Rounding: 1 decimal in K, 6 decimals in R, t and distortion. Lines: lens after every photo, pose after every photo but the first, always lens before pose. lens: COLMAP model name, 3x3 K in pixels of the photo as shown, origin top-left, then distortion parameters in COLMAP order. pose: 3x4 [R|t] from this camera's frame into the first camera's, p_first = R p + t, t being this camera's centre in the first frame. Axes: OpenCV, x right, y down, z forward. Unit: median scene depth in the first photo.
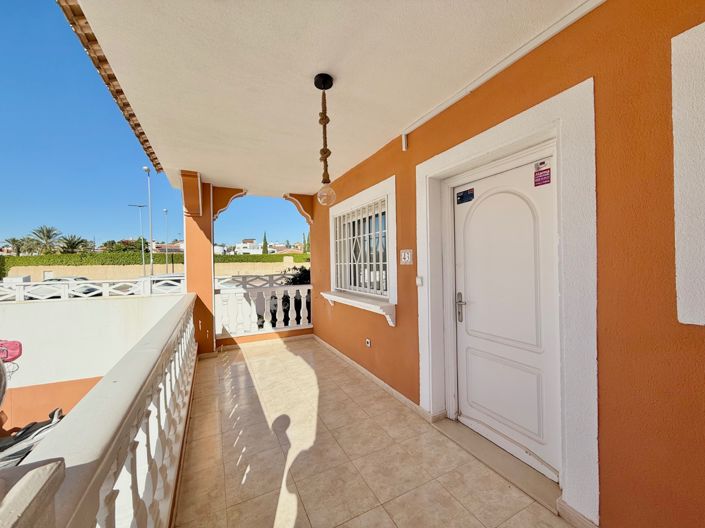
lens RADIAL K [[280.8, 0, 350.2], [0, 280.8, 265.7], [0, 0, 1]] dist [-0.001896, 0.000286]
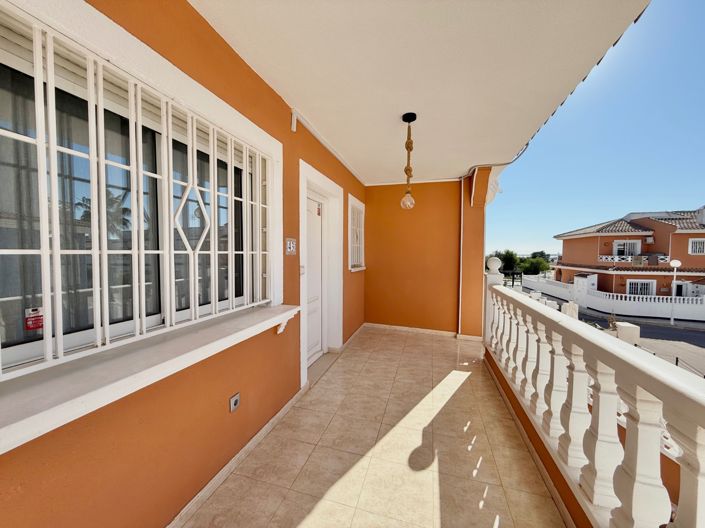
lens RADIAL K [[280.8, 0, 350.5], [0, 280.8, 265.9], [0, 0, 1]] dist [-0.001896, 0.000286]
pose [[-0.739809, -0.018824, 0.672554, -0.559922], [0.011213, 0.999125, 0.040299, -0.002584], [-0.672724, 0.037355, -0.738950, 1.545380]]
